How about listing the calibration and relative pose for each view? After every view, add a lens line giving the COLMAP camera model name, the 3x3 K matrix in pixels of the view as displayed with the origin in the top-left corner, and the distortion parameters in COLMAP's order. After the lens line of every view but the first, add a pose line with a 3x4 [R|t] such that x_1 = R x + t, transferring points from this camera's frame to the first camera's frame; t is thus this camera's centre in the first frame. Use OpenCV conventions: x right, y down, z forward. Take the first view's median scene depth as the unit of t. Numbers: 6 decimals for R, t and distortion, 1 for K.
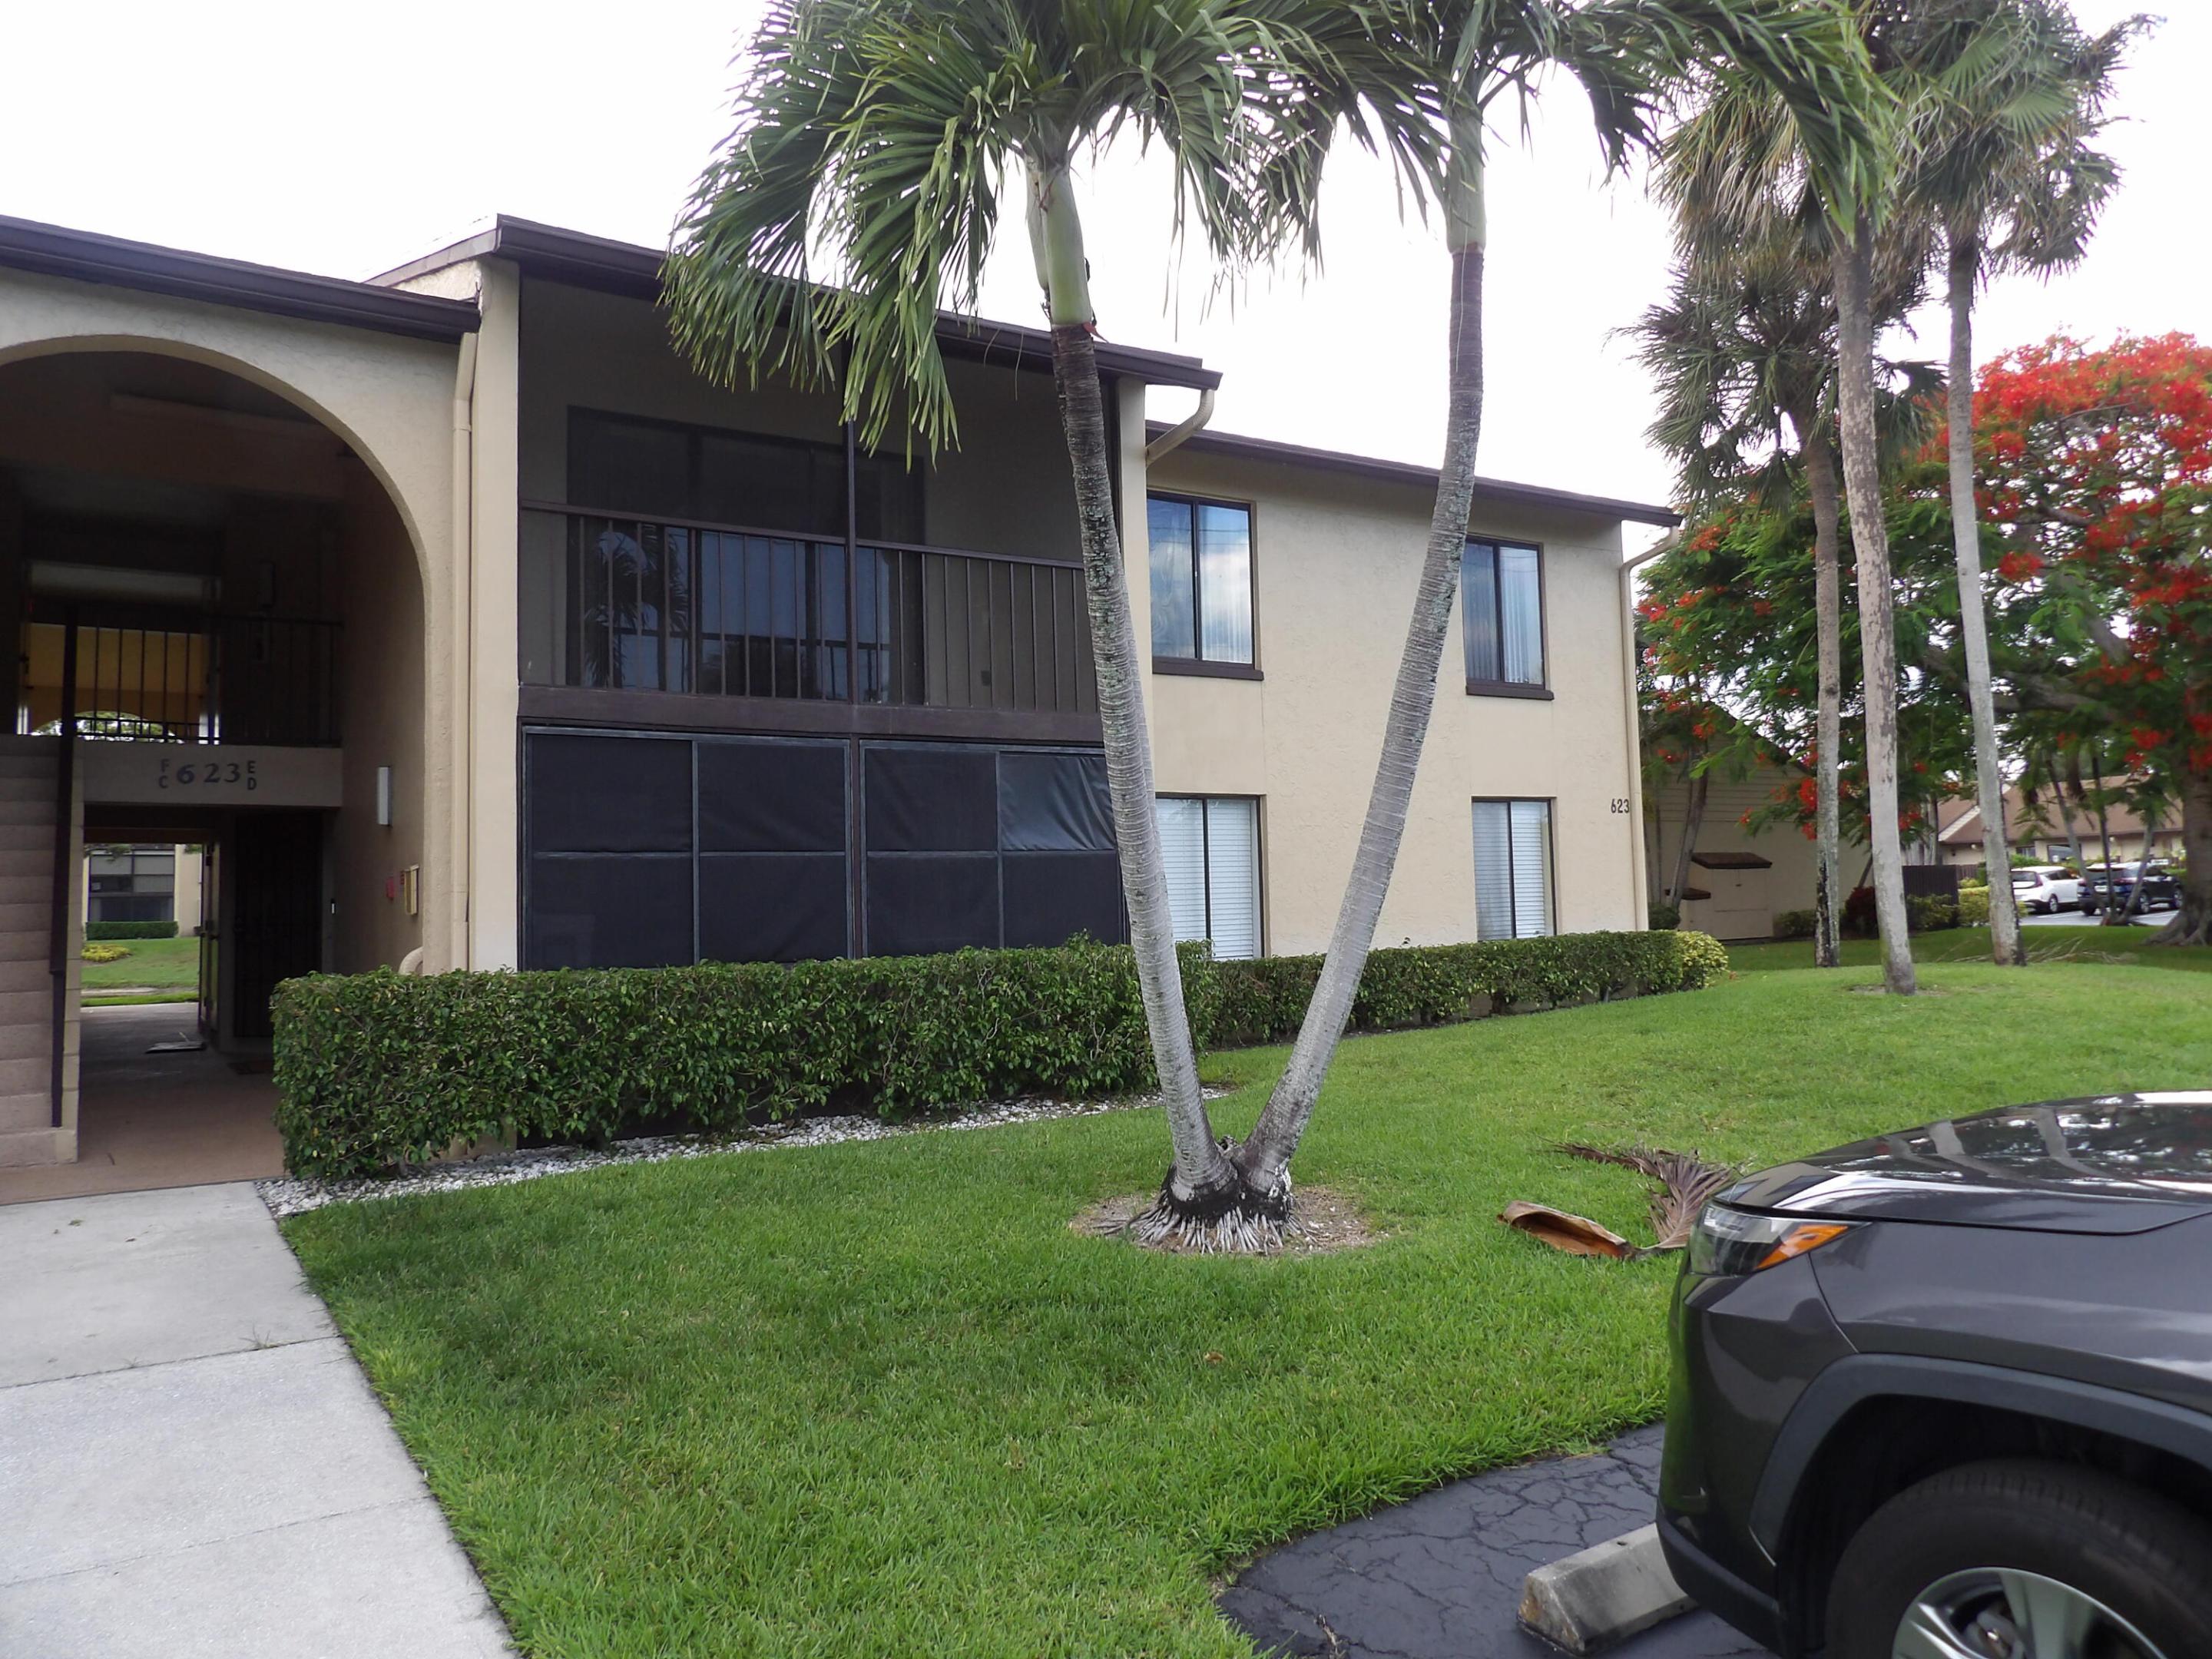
lens RADIAL K [[1570.5, 0, 1101.1], [0, 1570.5, 806.8], [0, 0, 1]] dist [-0.078259, 0.095482]
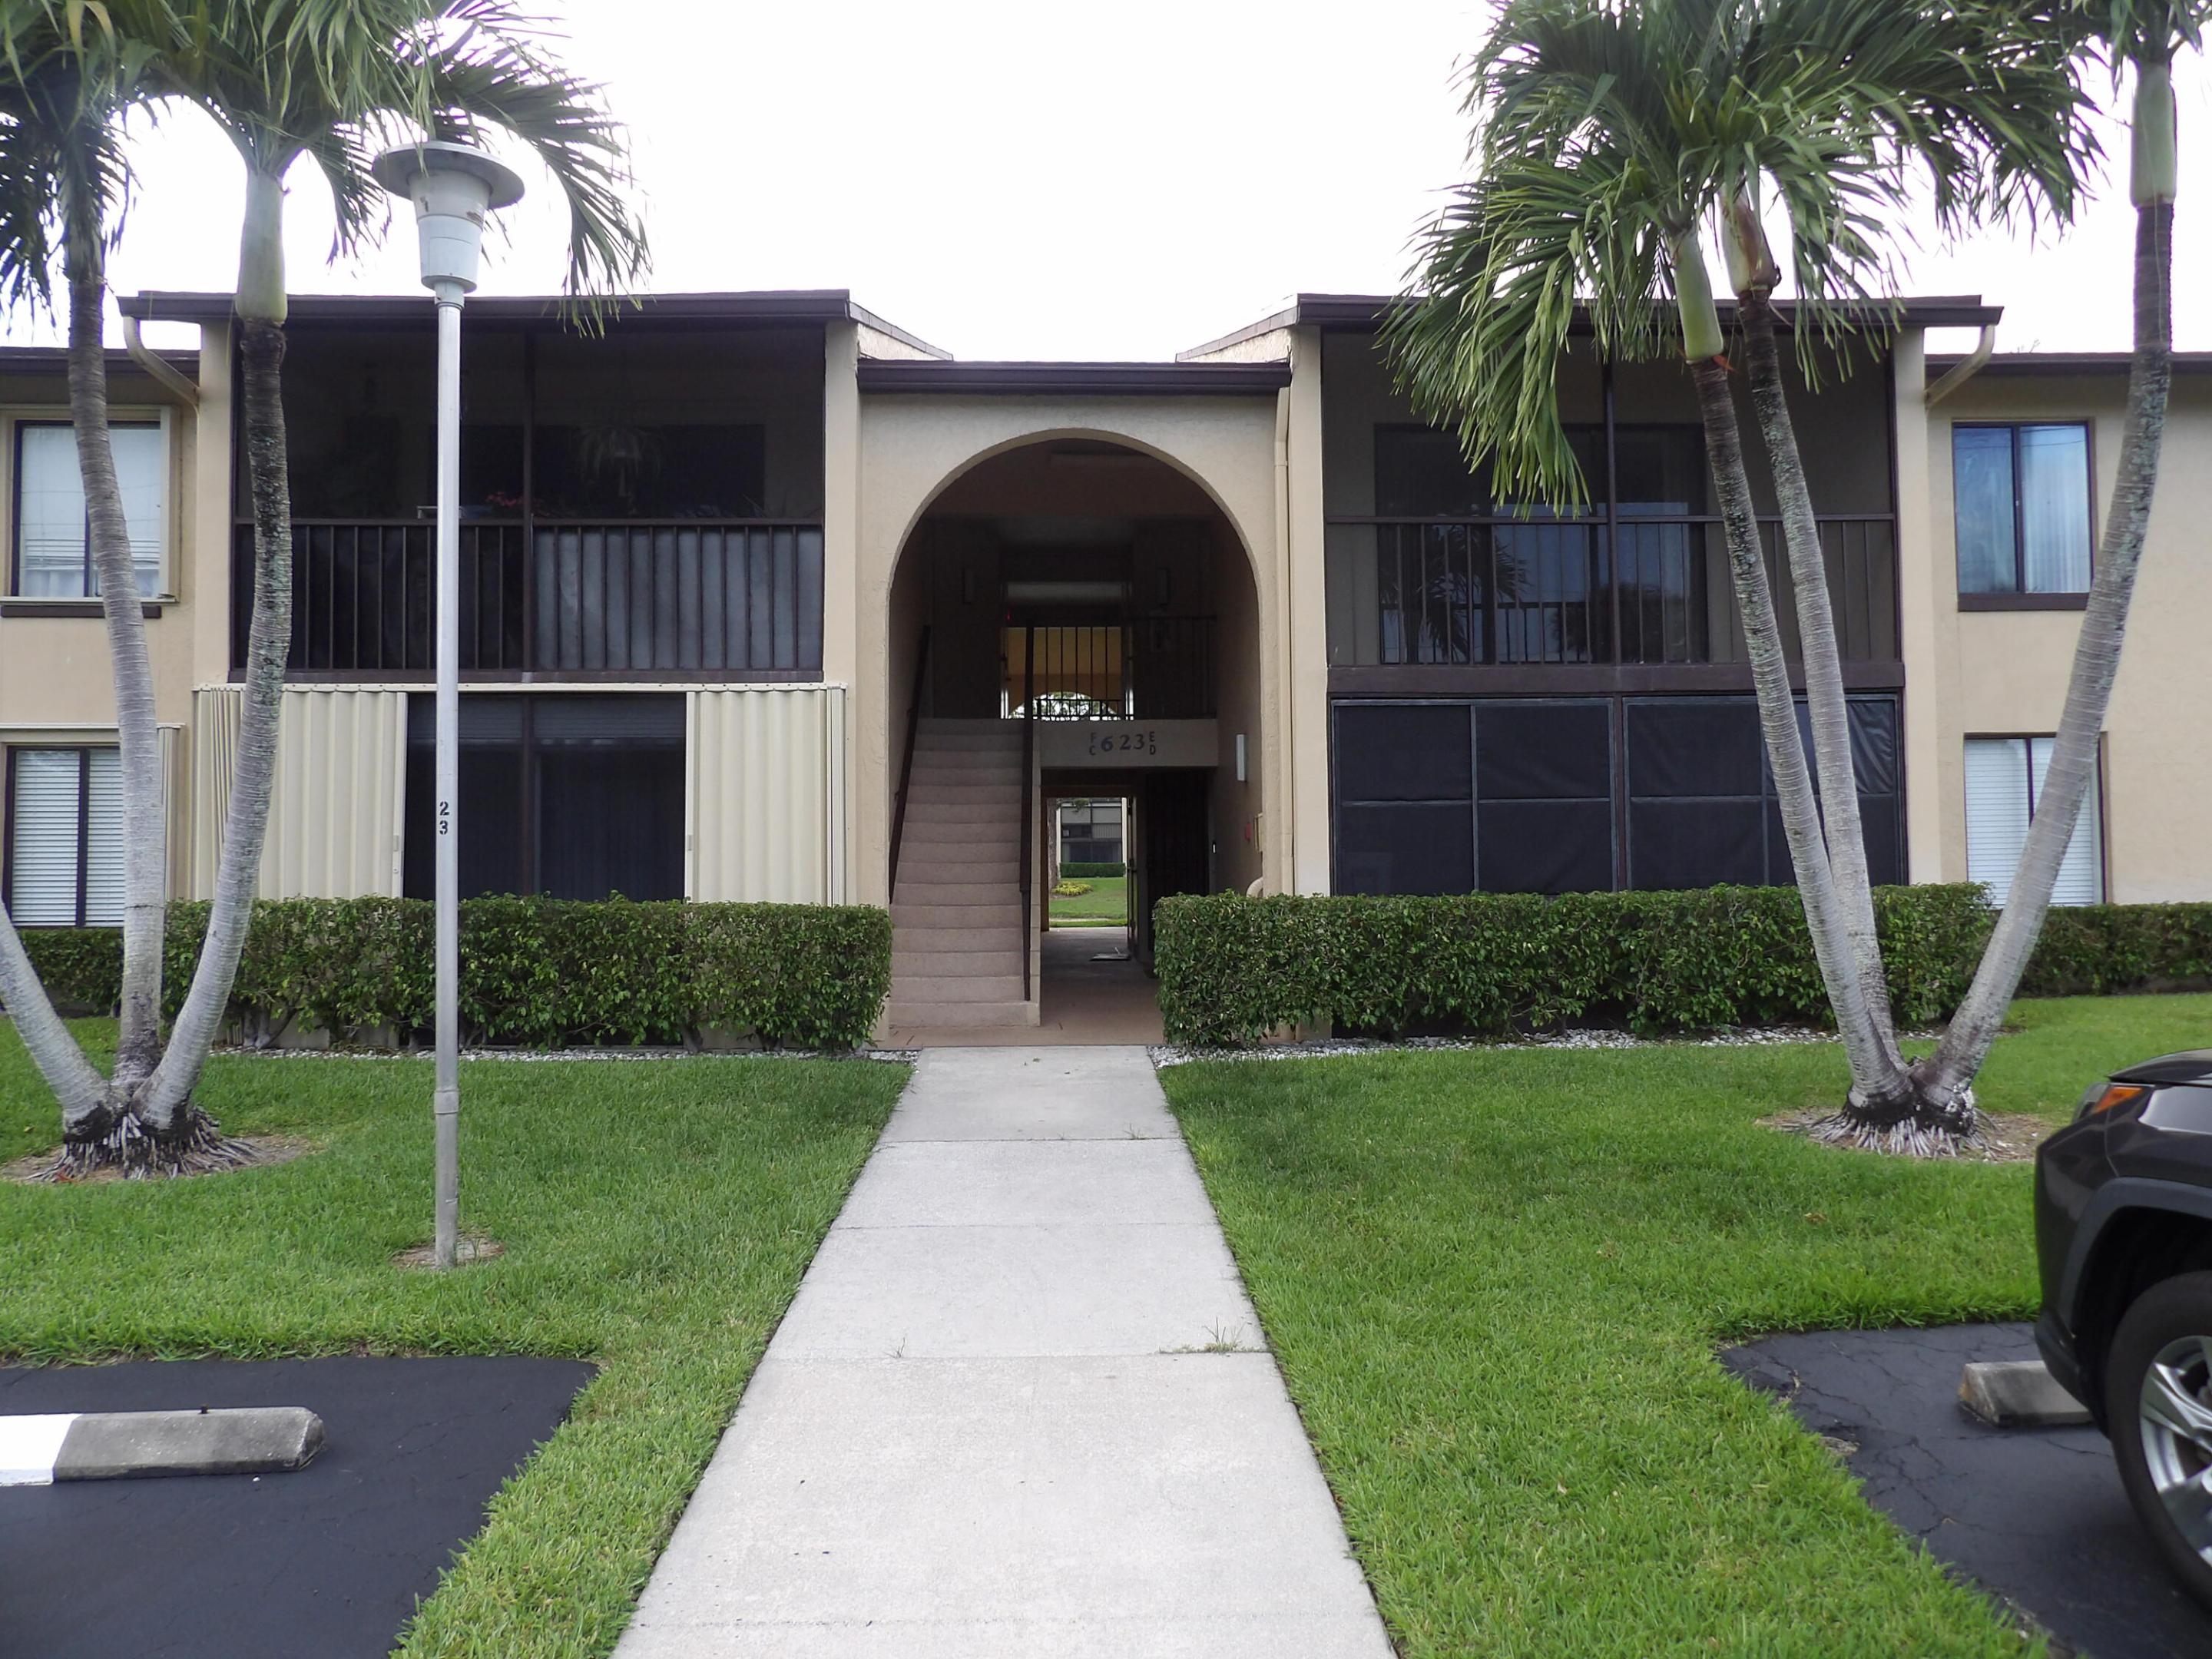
lens RADIAL K [[1577.9, 0, 1042.0], [0, 1577.9, 830.7], [0, 0, 1]] dist [-0.092547, -0.043600]
pose [[0.829429, -0.000397, -0.558613, 0.142719], [0.028222, 0.998753, 0.041194, -0.006476], [0.557899, -0.049933, 0.828405, -0.180565]]
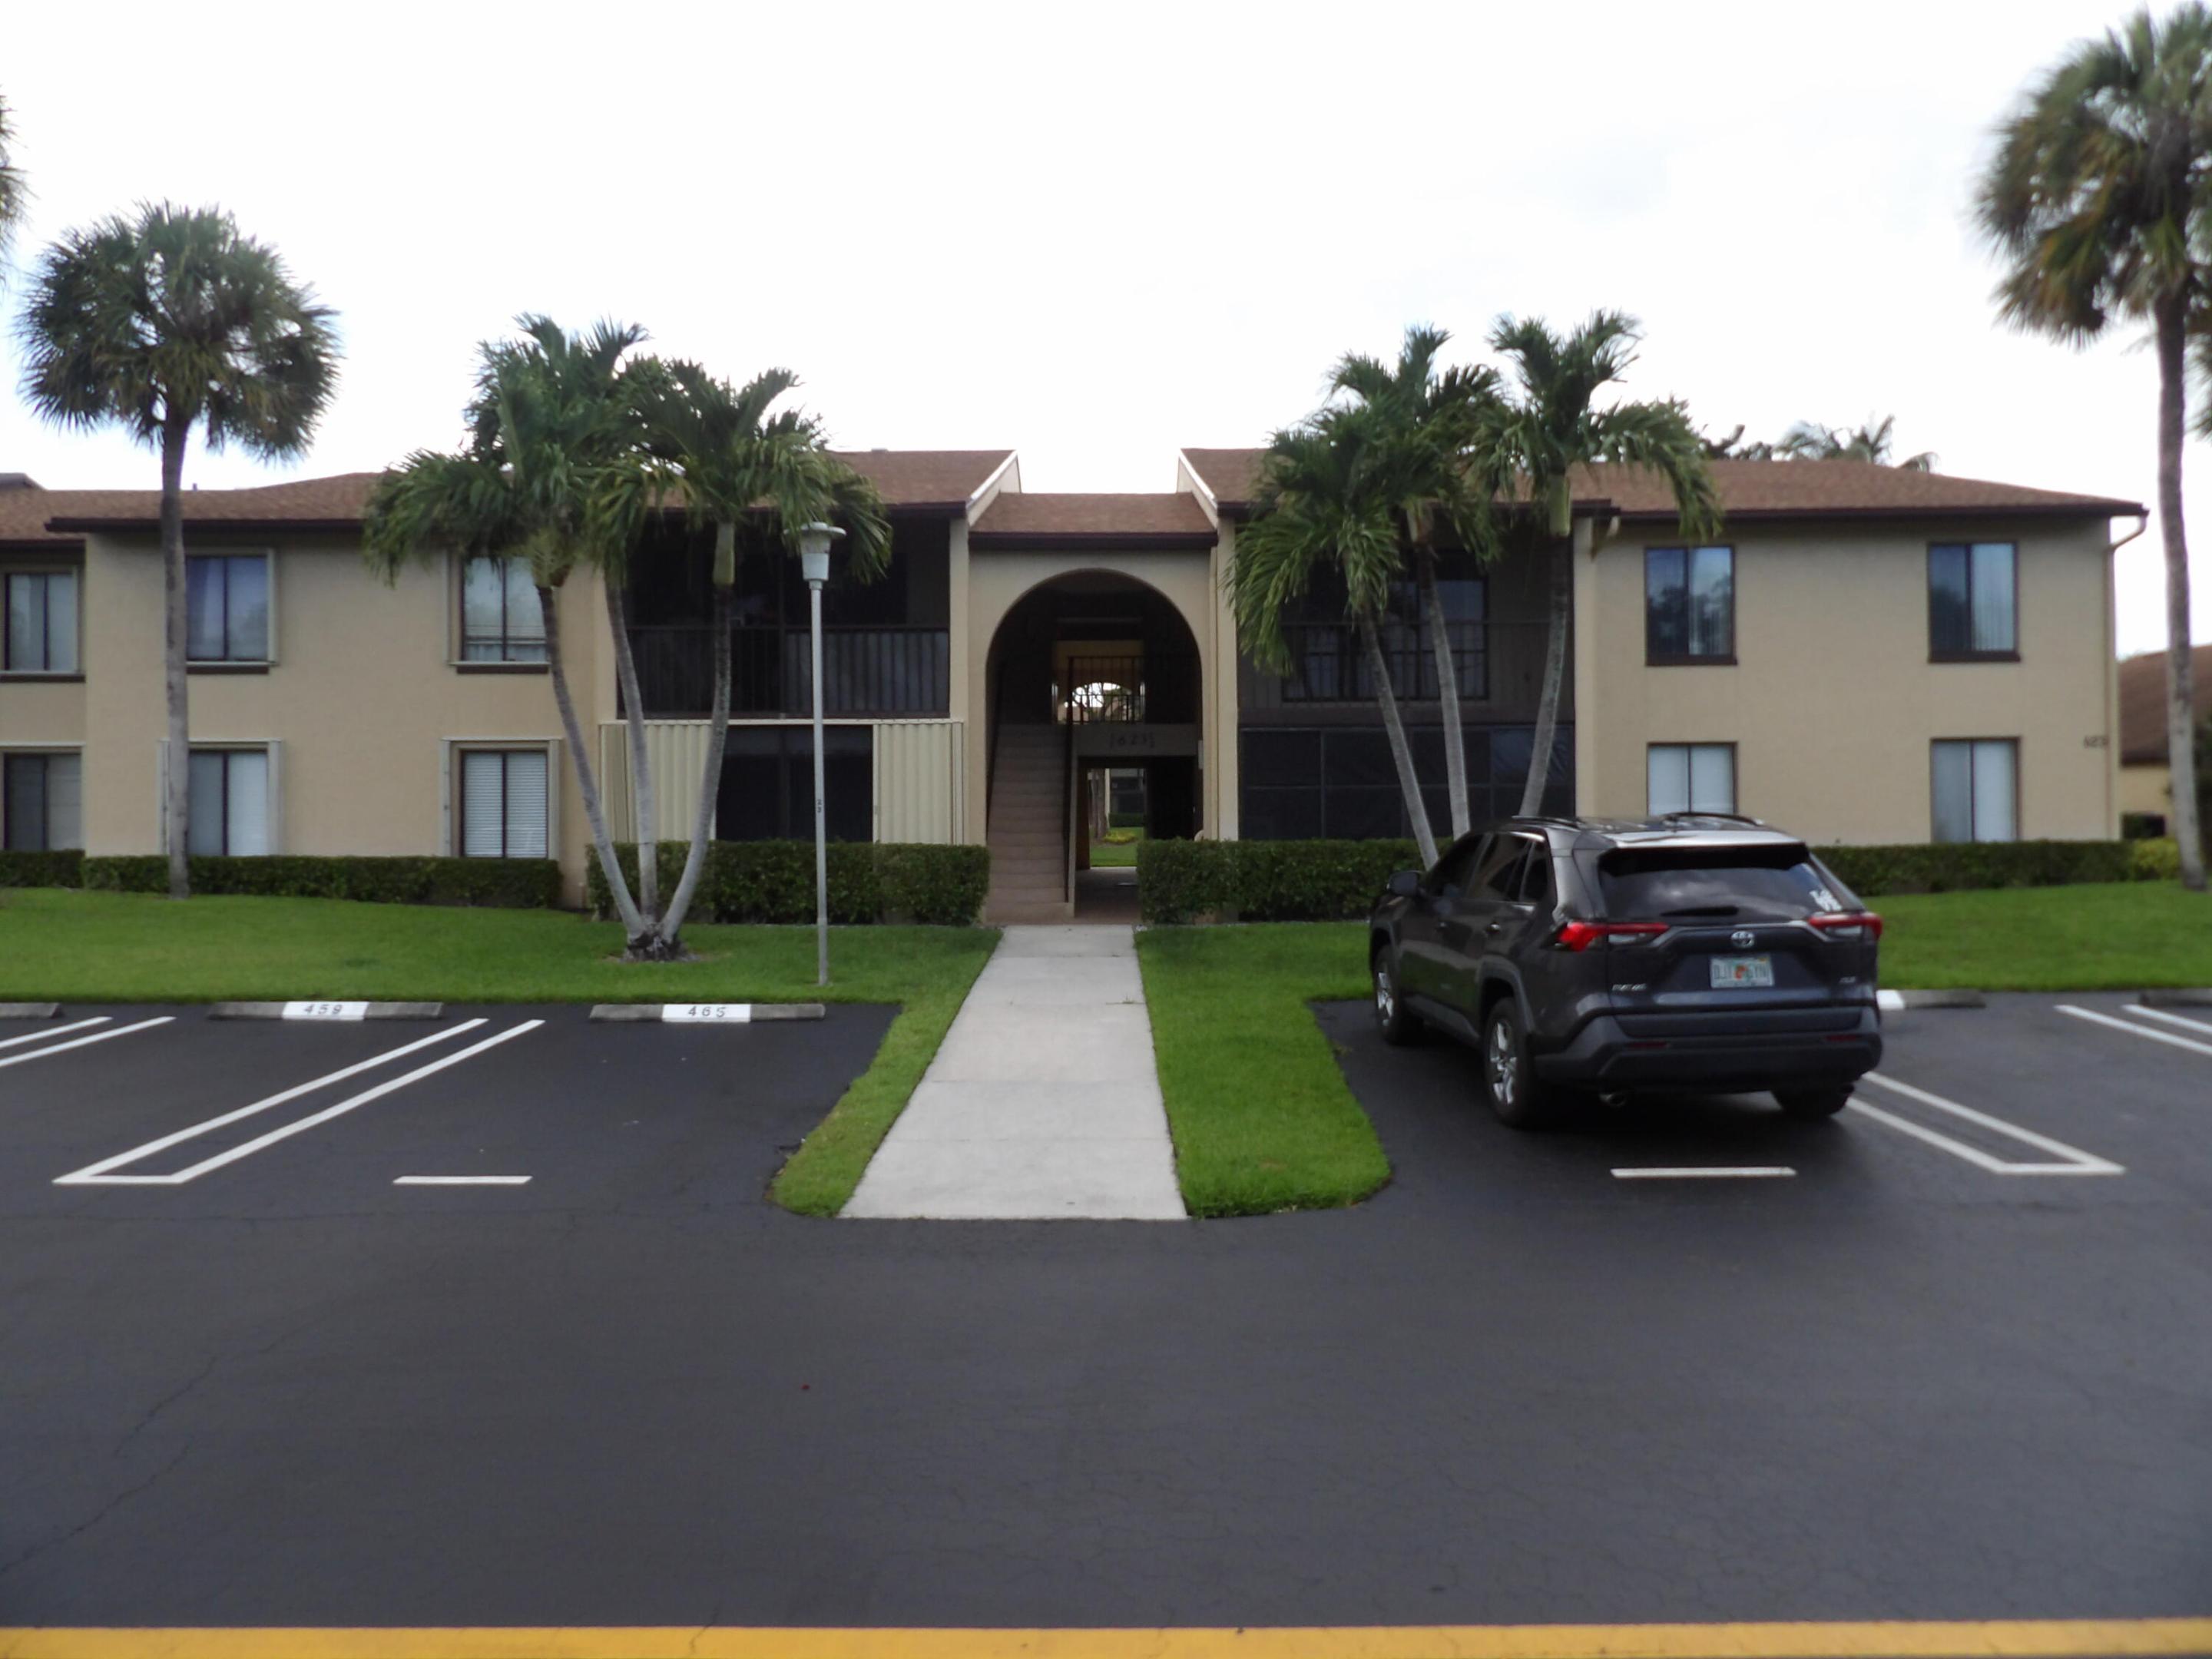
lens RADIAL K [[1598.9, 0, 1100.7], [0, 1598.9, 803.9], [0, 0, 1]] dist [-0.034014, 0.059614]
pose [[0.831369, 0.010624, -0.555620, 0.735505], [0.025249, 0.998063, 0.056863, -0.082197], [0.555148, -0.061303, 0.829490, -1.003506]]
